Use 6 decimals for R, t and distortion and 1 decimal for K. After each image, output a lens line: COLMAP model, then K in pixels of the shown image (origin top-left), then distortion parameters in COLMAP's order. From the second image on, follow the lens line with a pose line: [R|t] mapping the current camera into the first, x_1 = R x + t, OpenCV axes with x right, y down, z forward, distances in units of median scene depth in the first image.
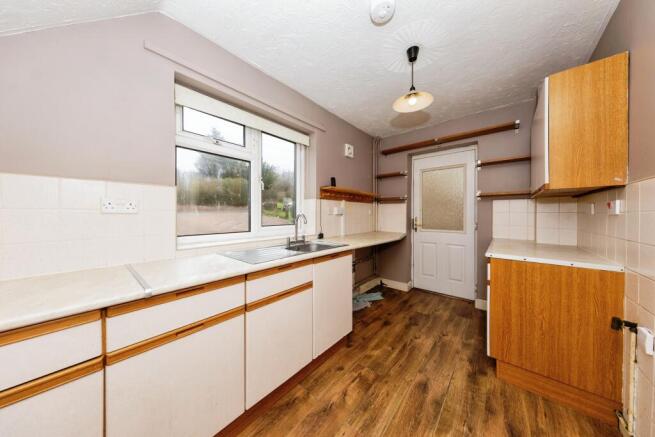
lens RADIAL K [[204.6, 0, 326.0], [0, 204.6, 216.6], [0, 0, 1]] dist [-0.000094, -0.000010]
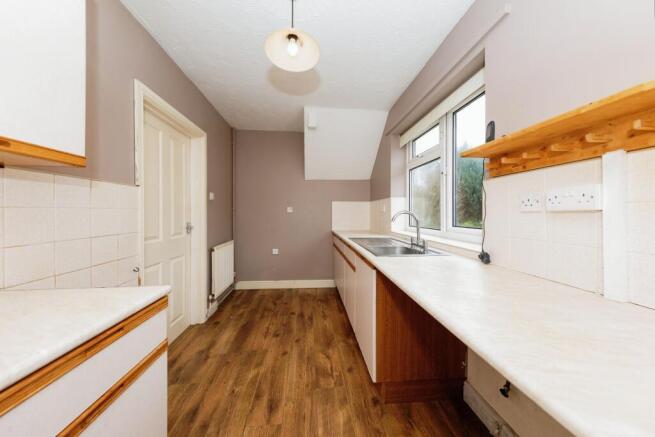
lens RADIAL K [[204.6, 0, 325.3], [0, 204.6, 213.4], [0, 0, 1]] dist [-0.000094, -0.000010]
pose [[-0.697559, 0.010377, -0.716452, 0.895839], [0.000273, 0.999899, 0.014217, -0.016351], [0.716527, 0.009722, -0.697491, 1.685804]]
